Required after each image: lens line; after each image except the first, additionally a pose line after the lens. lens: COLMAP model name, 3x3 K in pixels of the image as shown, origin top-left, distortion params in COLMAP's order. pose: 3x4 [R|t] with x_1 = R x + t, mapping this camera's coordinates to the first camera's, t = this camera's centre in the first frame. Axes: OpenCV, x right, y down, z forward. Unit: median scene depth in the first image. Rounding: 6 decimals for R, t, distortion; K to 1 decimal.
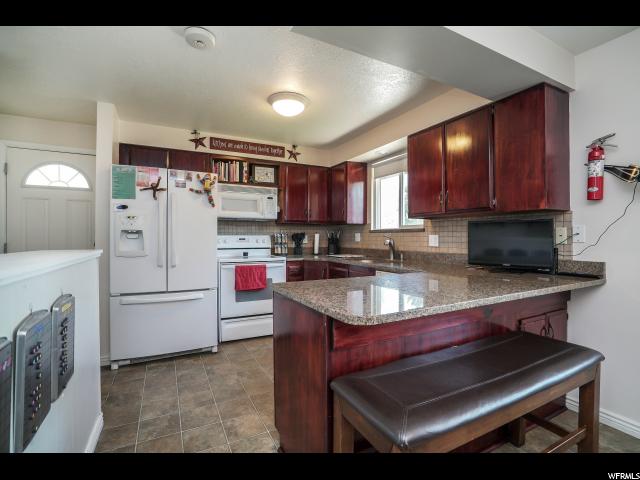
lens RADIAL K [[310.3, 0, 319.9], [0, 310.3, 236.4], [0, 0, 1]] dist [-0.025393, 0.004895]
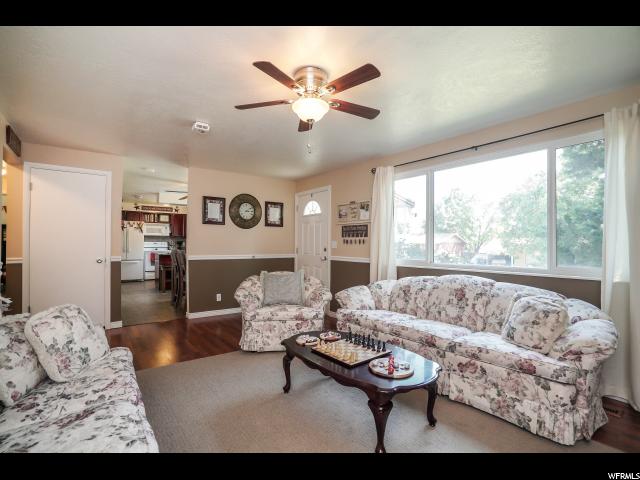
lens RADIAL K [[310.3, 0, 313.7], [0, 310.3, 241.9], [0, 0, 1]] dist [-0.025393, 0.004895]
pose [[0.986702, 0.008240, 0.162331, 0.689785], [-0.008155, 0.999966, -0.001190, -0.012667], [-0.162335, -0.000150, 0.986736, -1.890287]]
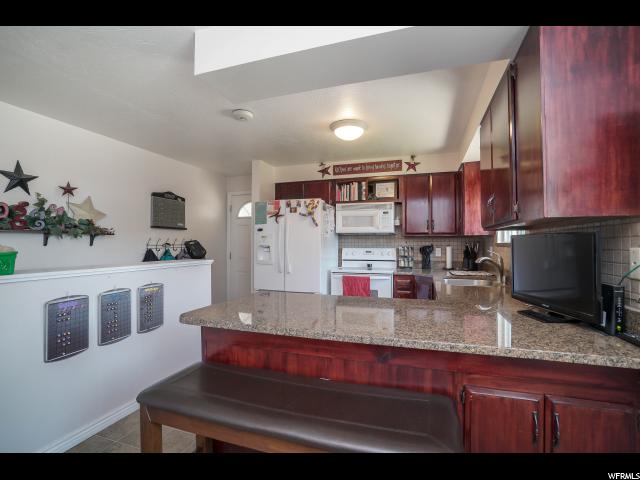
lens RADIAL K [[310.3, 0, 321.1], [0, 310.3, 240.9], [0, 0, 1]] dist [-0.025393, 0.004895]
pose [[0.697505, -0.005401, -0.716559, 0.459561], [0.001763, 0.999982, -0.005820, -0.024739], [0.716577, 0.002796, 0.697502, 0.133211]]
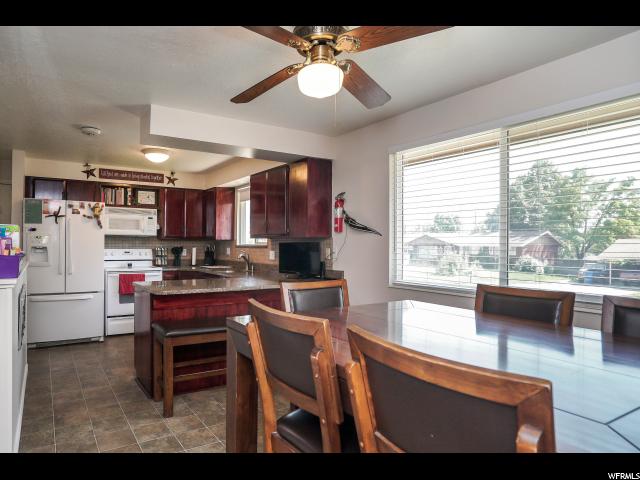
lens RADIAL K [[397.5, 0, 251.0], [0, 397.5, 243.3], [0, 0, 1]] dist [0.008898, 0.000392]
pose [[0.999880, 0.006307, 0.014141, 0.218145], [-0.006283, 0.999979, -0.001736, -0.028074], [-0.014152, 0.001647, 0.999899, -0.568112]]
